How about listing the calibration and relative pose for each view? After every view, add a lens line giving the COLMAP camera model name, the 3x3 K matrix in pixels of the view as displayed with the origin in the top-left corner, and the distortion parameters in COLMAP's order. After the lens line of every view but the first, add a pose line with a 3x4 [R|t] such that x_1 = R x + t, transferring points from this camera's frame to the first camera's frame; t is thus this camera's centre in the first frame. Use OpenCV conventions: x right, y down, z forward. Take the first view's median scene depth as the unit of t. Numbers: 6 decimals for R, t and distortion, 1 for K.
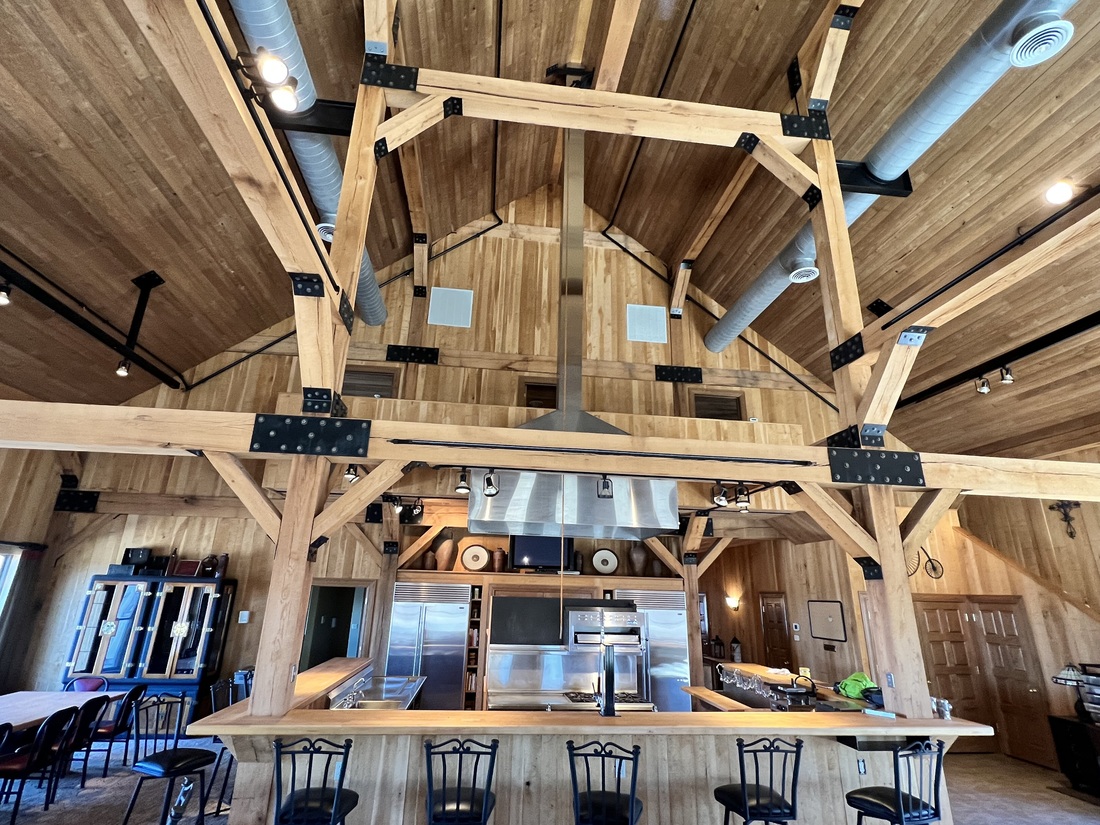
lens RADIAL K [[541.7, 0, 547.9], [0, 541.7, 413.2], [0, 0, 1]] dist [0.003649, -0.000131]
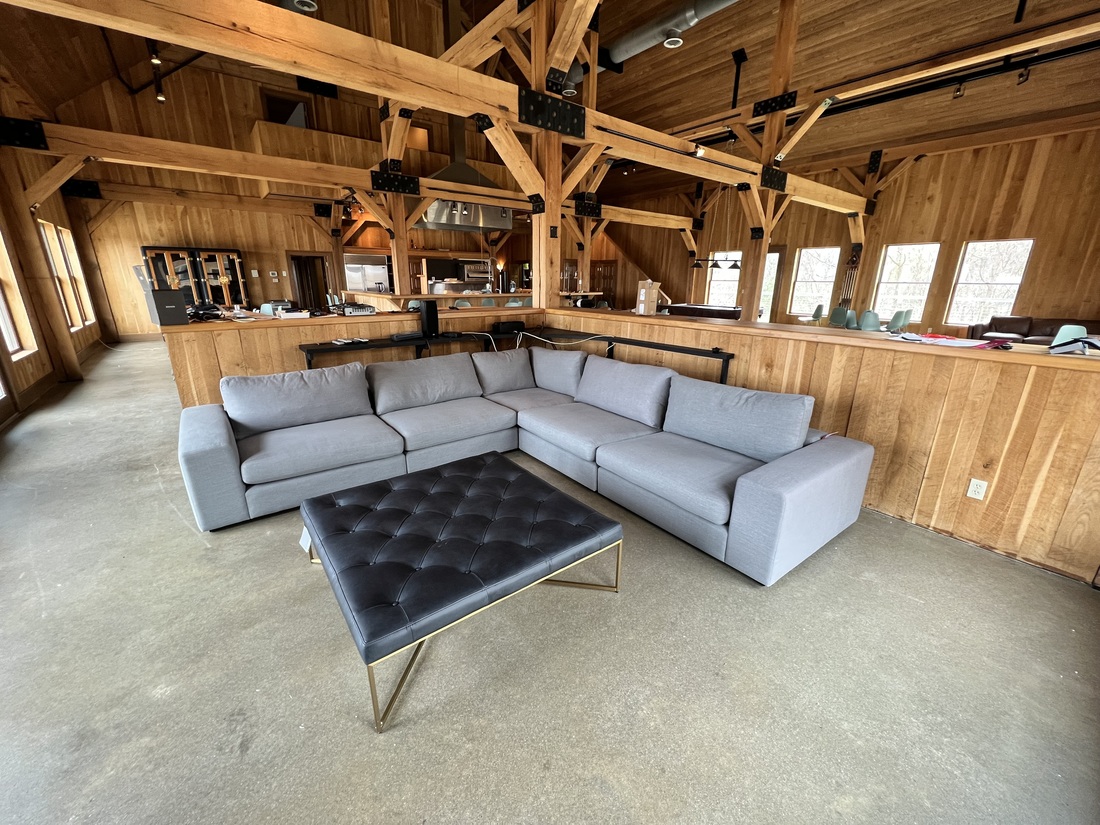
lens RADIAL K [[441.2, 0, 552.3], [0, 441.2, 413.6], [0, 0, 1]] dist [-0.003296, -0.000510]
pose [[0.850057, -0.171601, 0.497952, -0.549106], [-0.152511, 0.824734, 0.544567, -0.154049], [-0.504126, -0.538857, 0.674900, -0.639211]]
